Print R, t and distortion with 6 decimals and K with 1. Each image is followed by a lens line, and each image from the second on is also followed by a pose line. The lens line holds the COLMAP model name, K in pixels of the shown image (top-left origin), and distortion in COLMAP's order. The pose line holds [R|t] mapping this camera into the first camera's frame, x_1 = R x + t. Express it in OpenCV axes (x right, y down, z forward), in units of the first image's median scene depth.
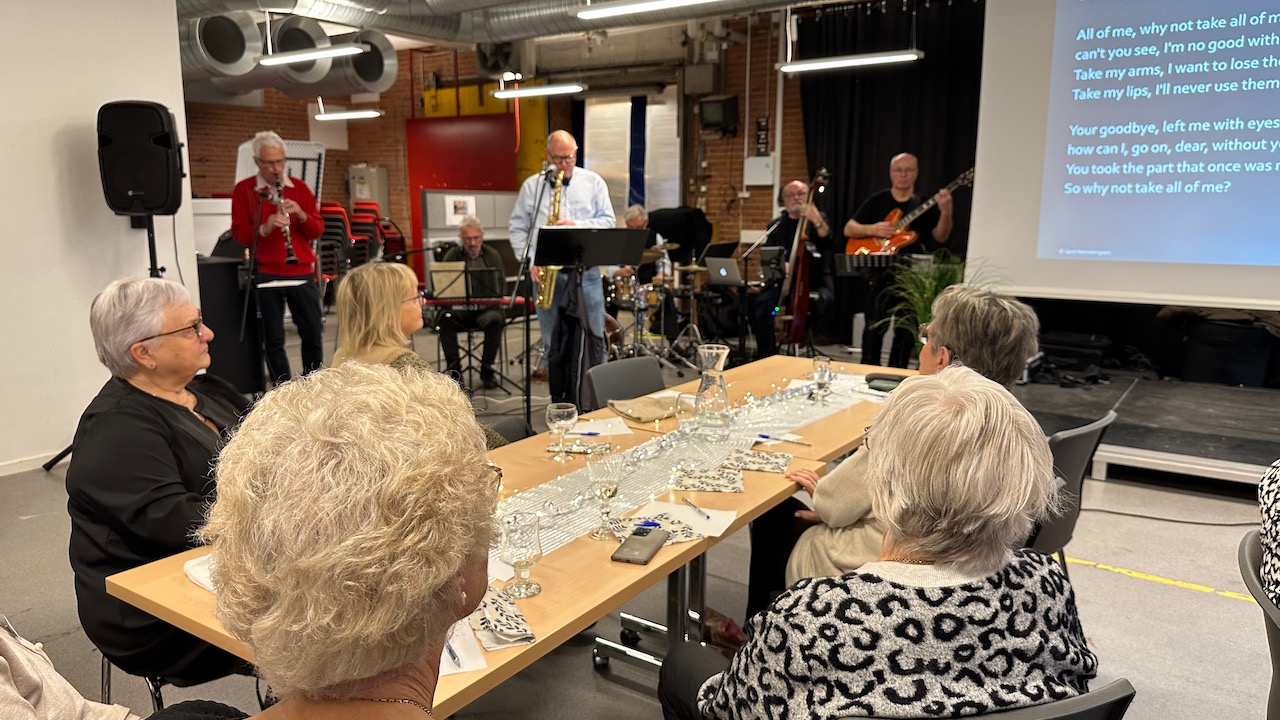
lens RADIAL K [[935.2, 0, 640.0], [0, 935.2, 360.0], [0, 0, 1]] dist [0.093468, -0.100946]
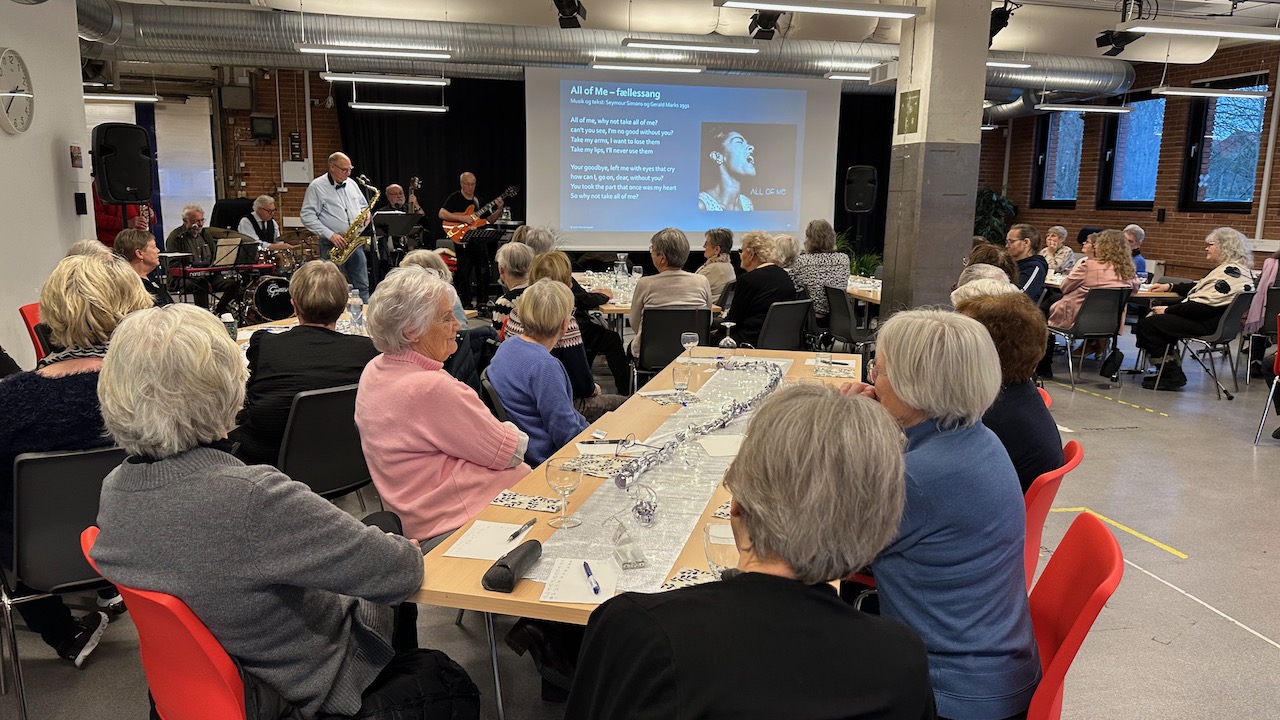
lens RADIAL K [[935.2, 0, 640.0], [0, 935.2, 360.0], [0, 0, 1]] dist [0.093468, -0.100946]
pose [[0.687683, -0.114912, 0.716860, -0.951458], [0.107705, 0.992616, 0.055794, 0.072408], [-0.717978, 0.038840, 0.694981, -0.487689]]
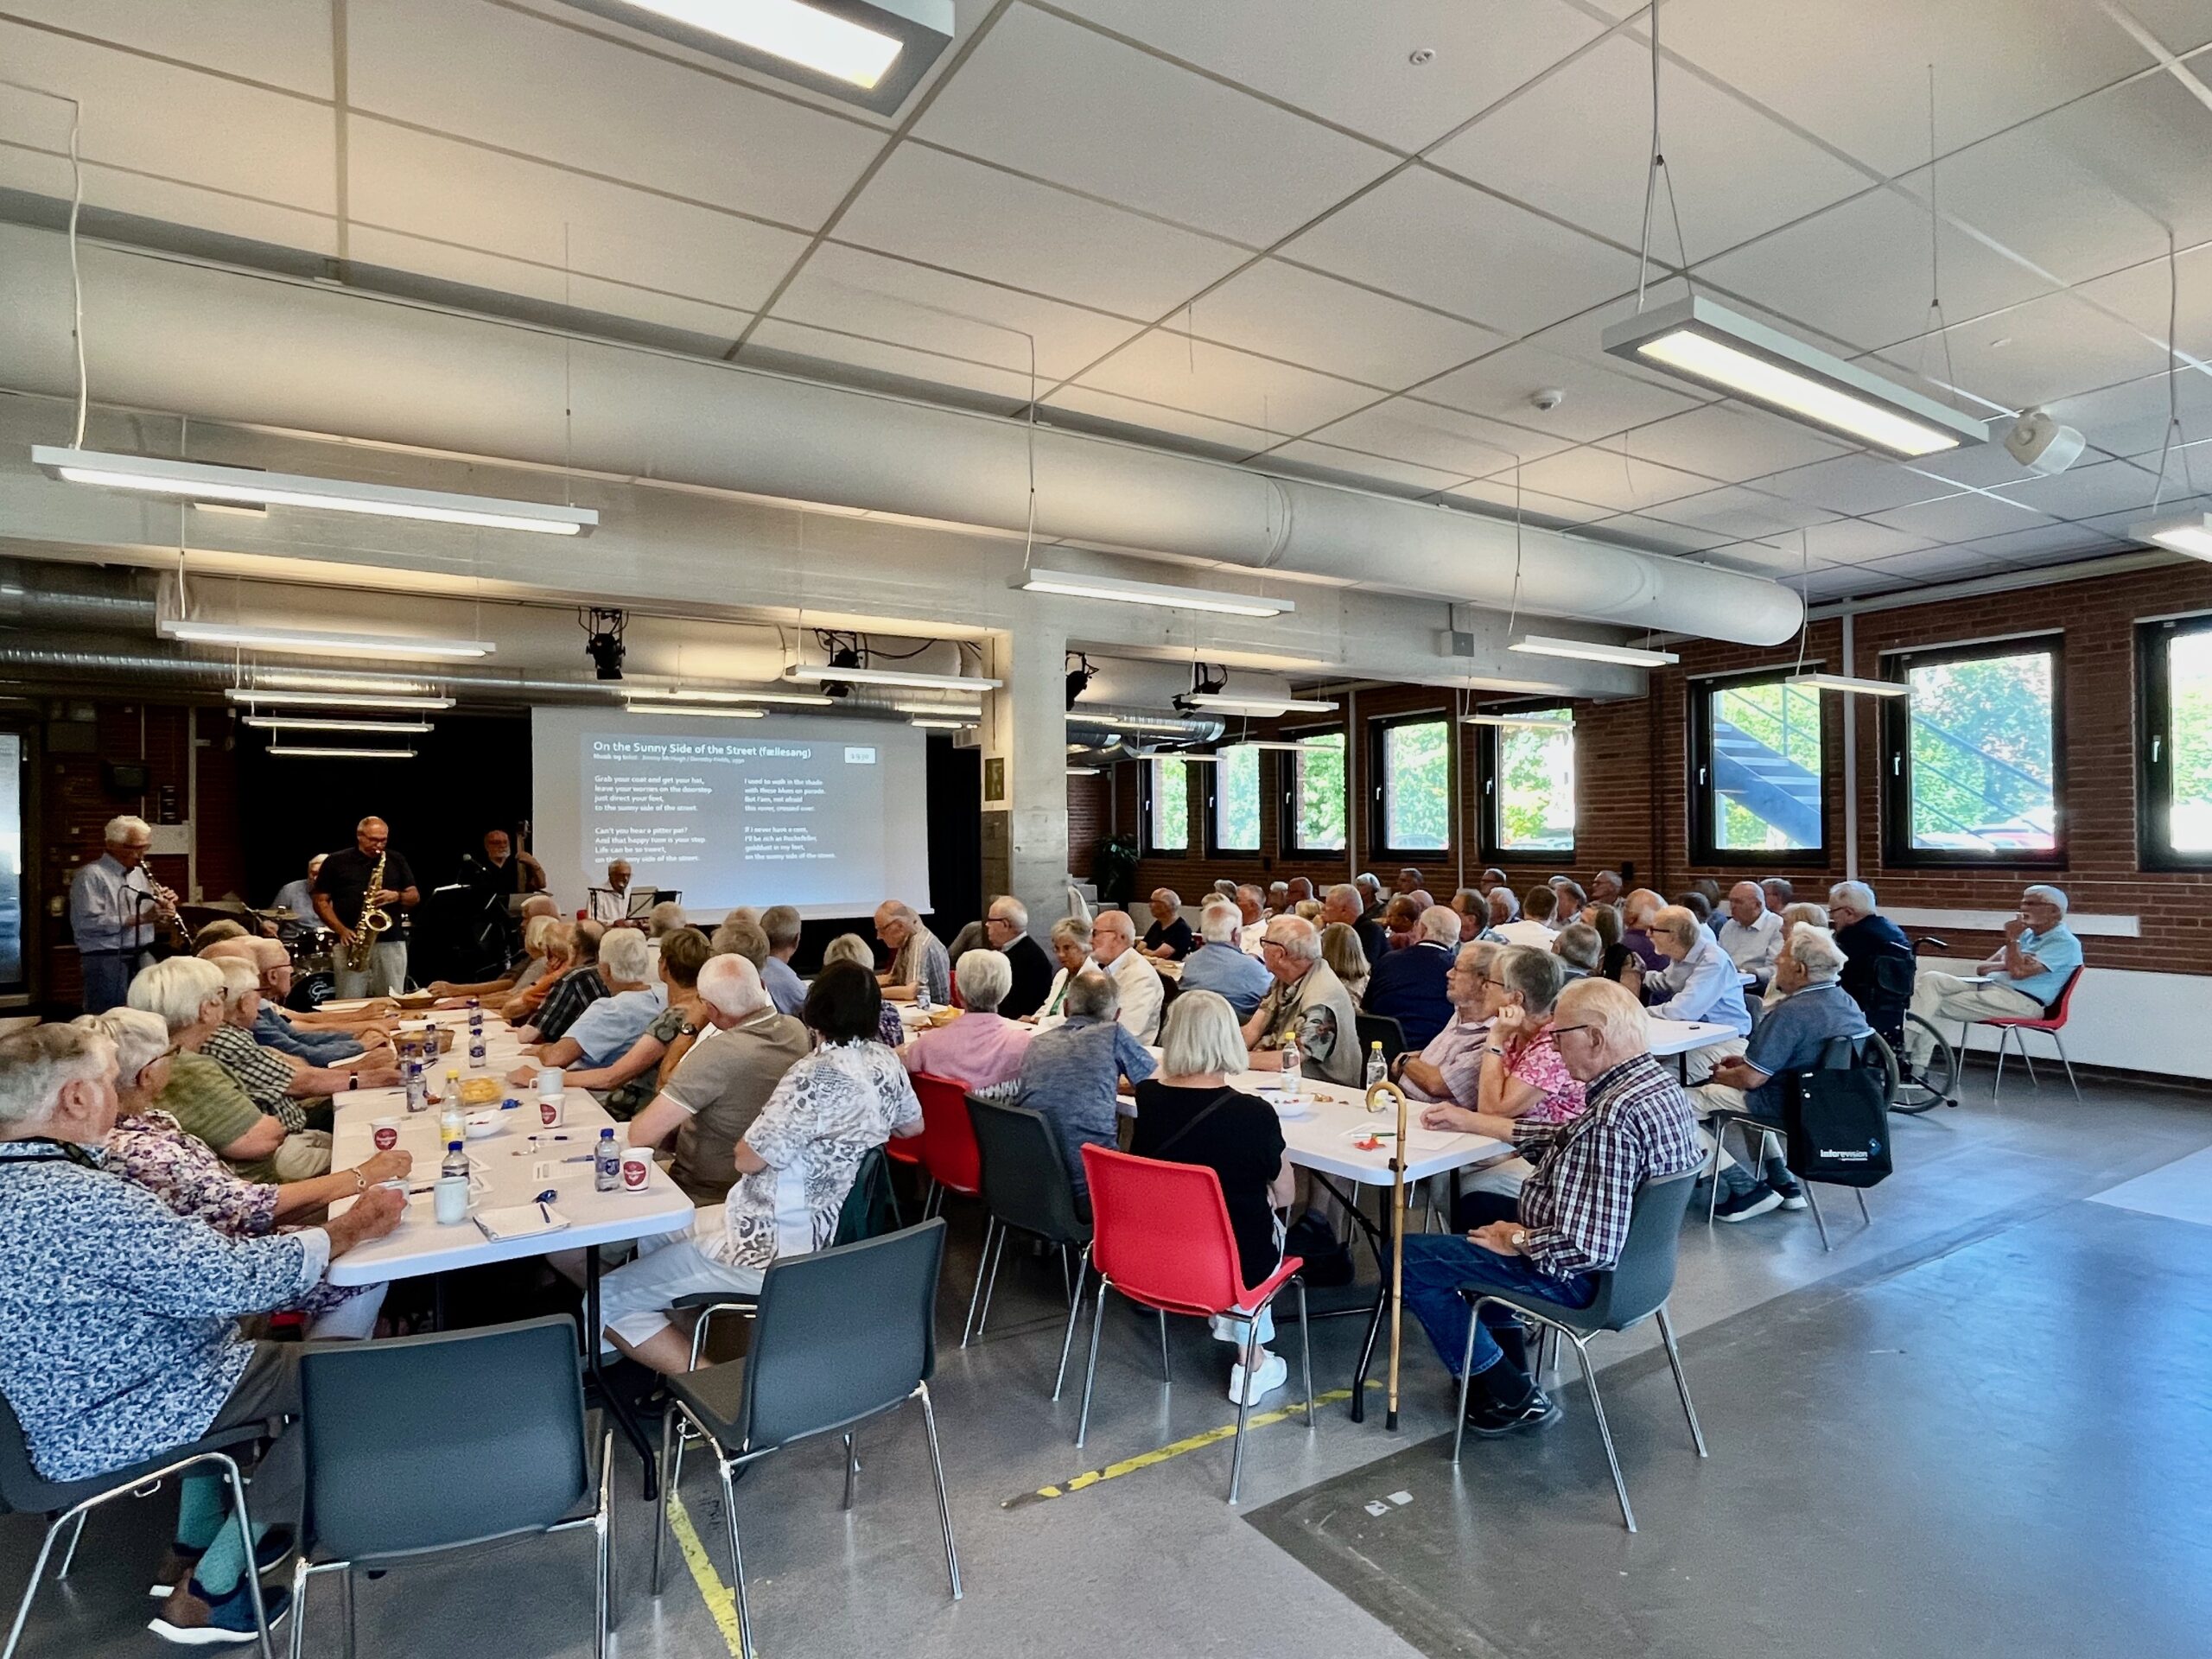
lens RADIAL K [[1185.8, 0, 1106.0], [0, 1185.8, 829.5], [0, 0, 1]] dist [0.003888, 0.001350]
pose [[0.398817, 0.006686, 0.917006, -1.055477], [0.164481, 0.983235, -0.078704, 0.066539], [-0.902159, 0.182219, 0.391031, -0.559451]]
